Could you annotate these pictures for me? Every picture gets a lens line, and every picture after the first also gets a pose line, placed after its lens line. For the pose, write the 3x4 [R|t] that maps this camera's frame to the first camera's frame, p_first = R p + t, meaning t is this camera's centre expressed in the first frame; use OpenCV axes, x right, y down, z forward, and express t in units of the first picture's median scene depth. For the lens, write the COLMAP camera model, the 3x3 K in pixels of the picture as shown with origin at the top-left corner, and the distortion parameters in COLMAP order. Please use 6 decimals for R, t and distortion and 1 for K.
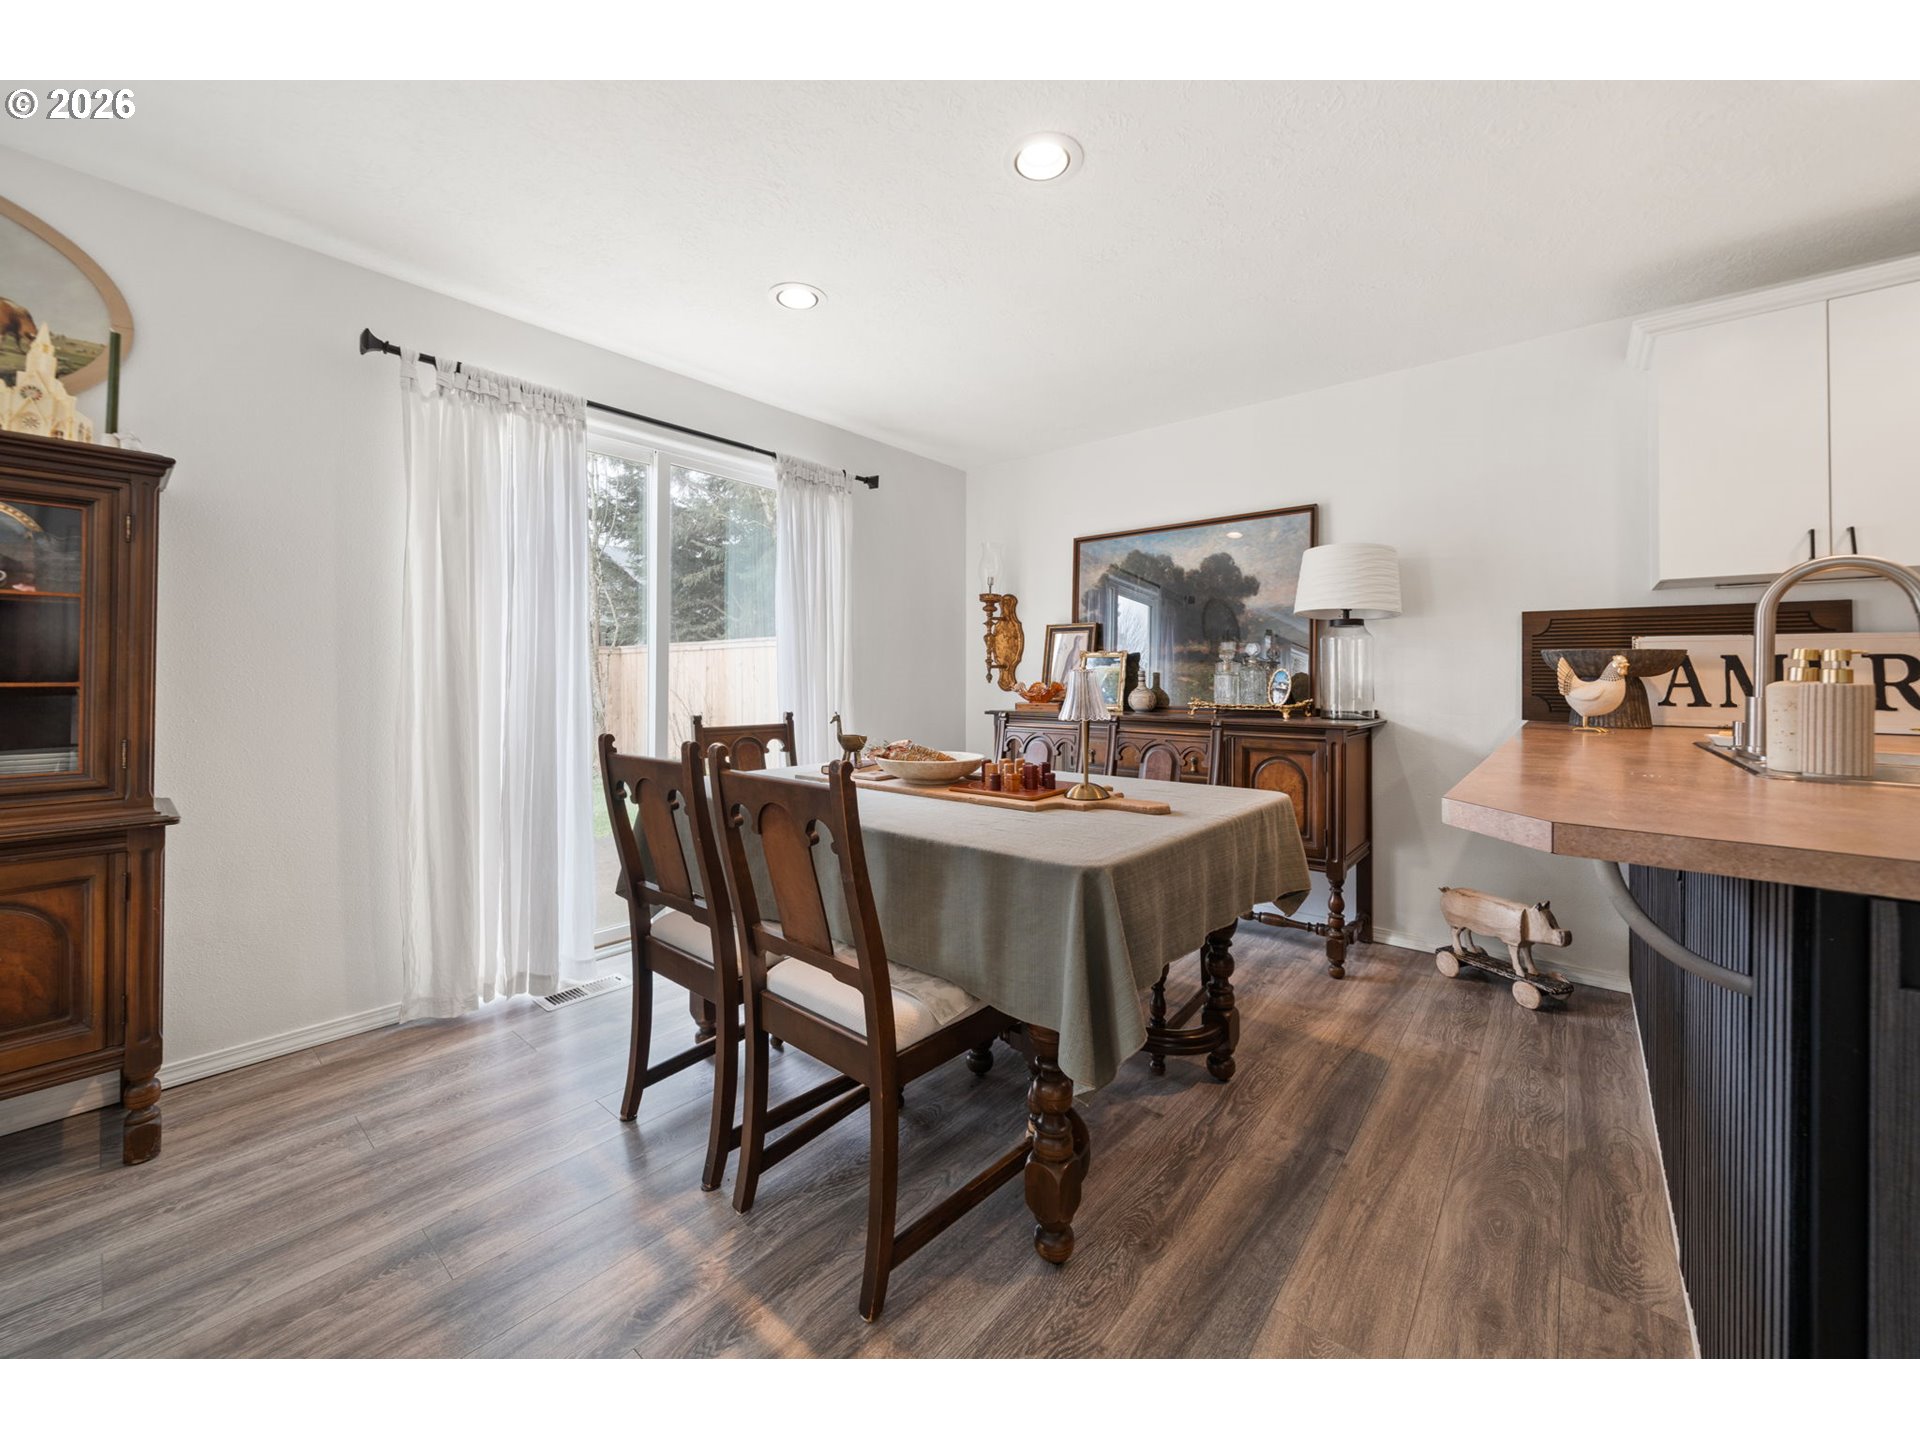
lens RADIAL K [[732.2, 0, 960.6], [0, 732.2, 685.5], [0, 0, 1]] dist [0.000279, 0.000040]
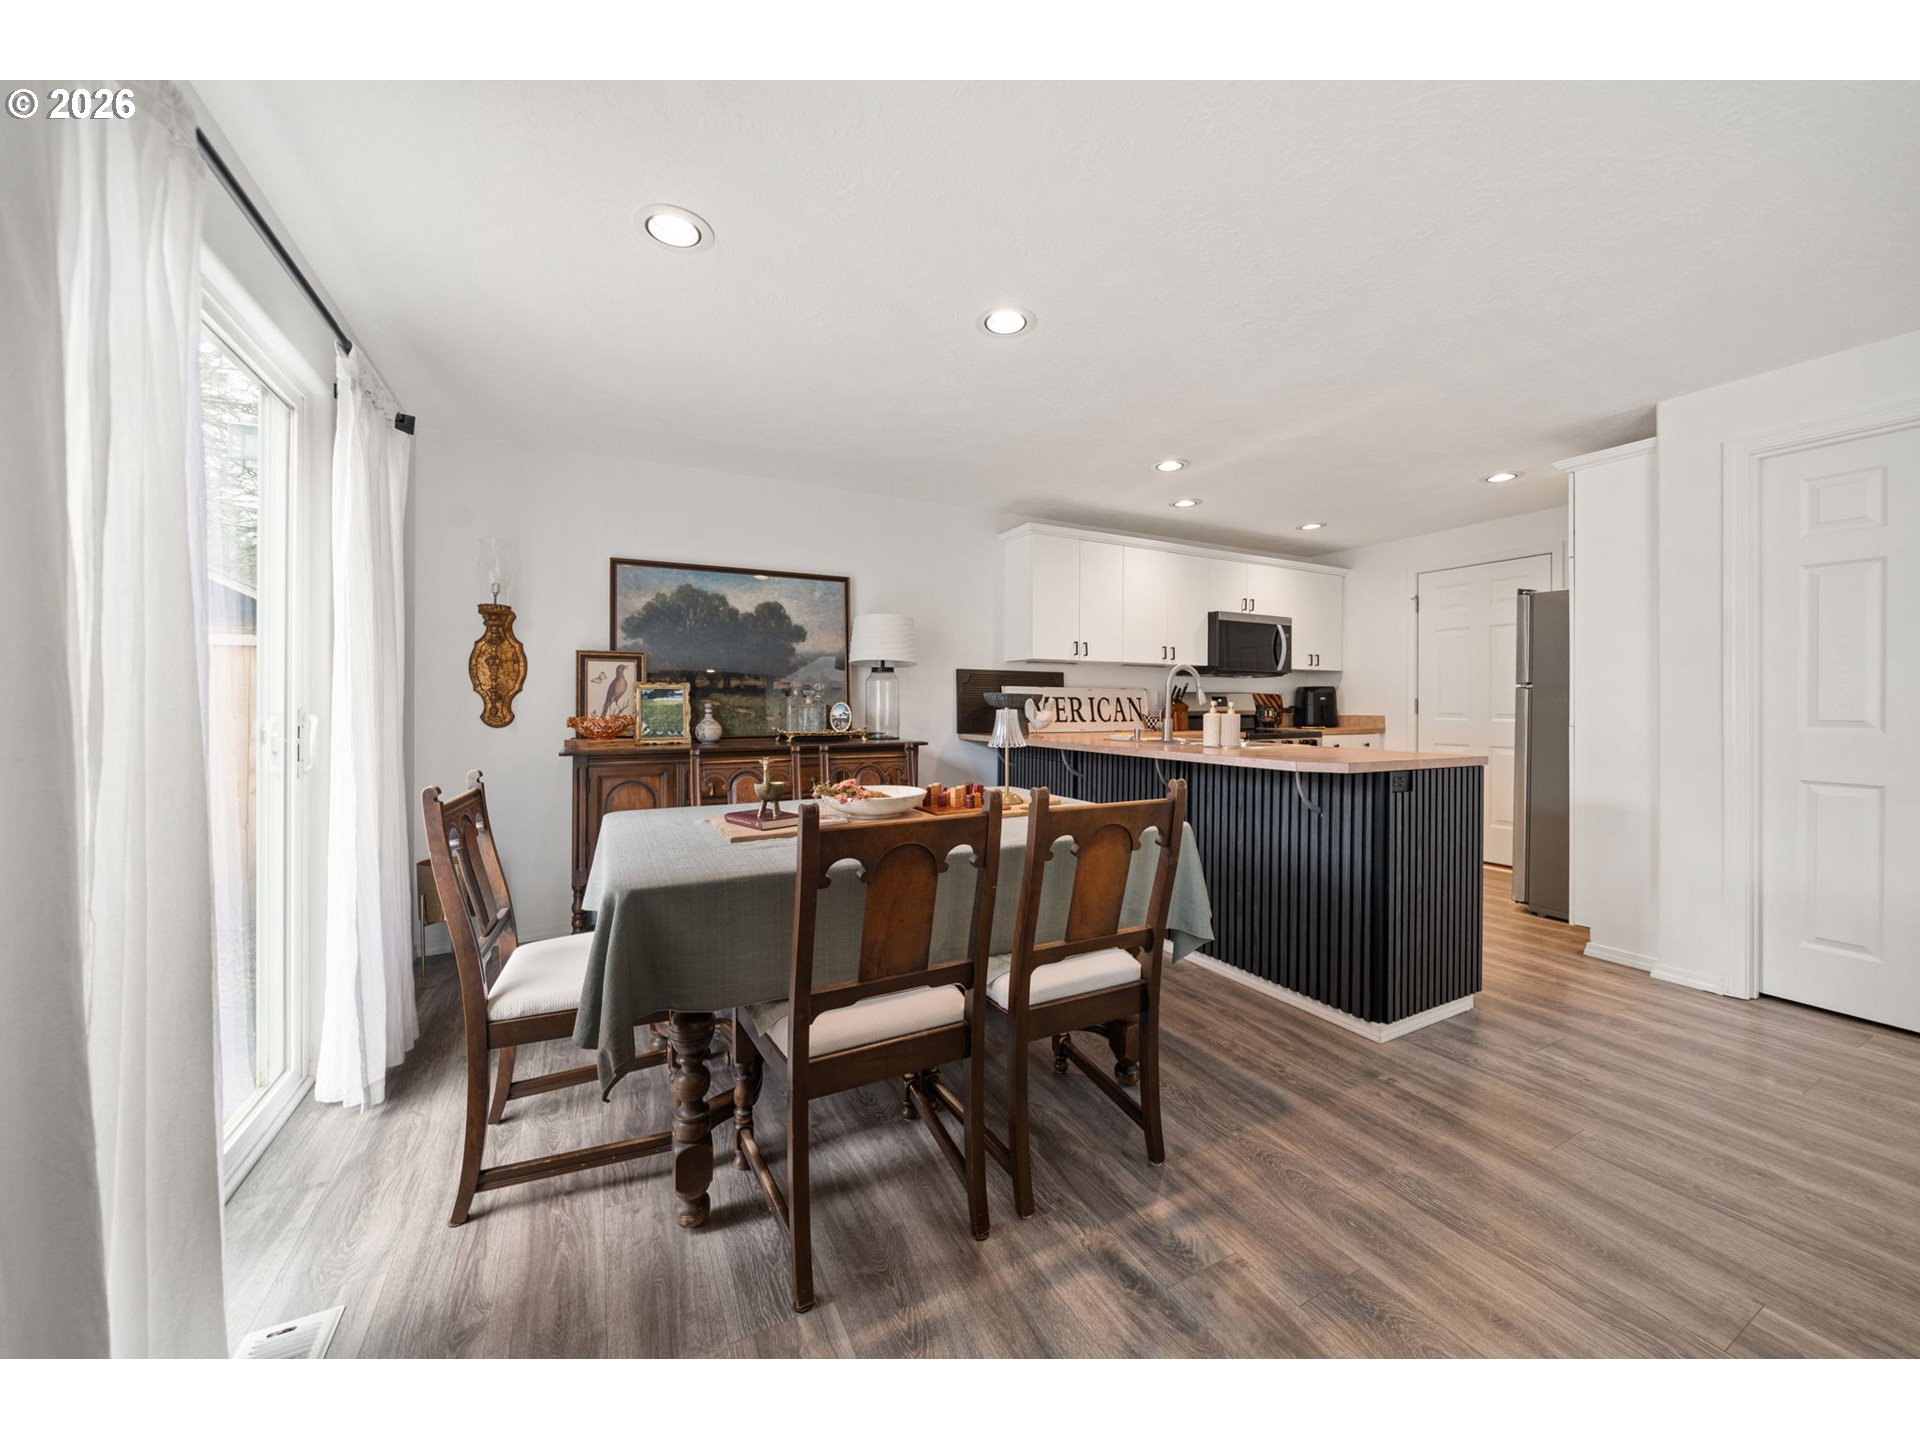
lens RADIAL K [[699.9, 0, 960.0], [0, 699.9, 720.0], [0, 0, 1]] dist [0.000030, 0.000022]
pose [[0.385744, -0.025570, 0.922251, -0.565877], [0.010642, 0.999673, 0.023265, -0.017024], [-0.922545, 0.000841, 0.385890, 0.307655]]
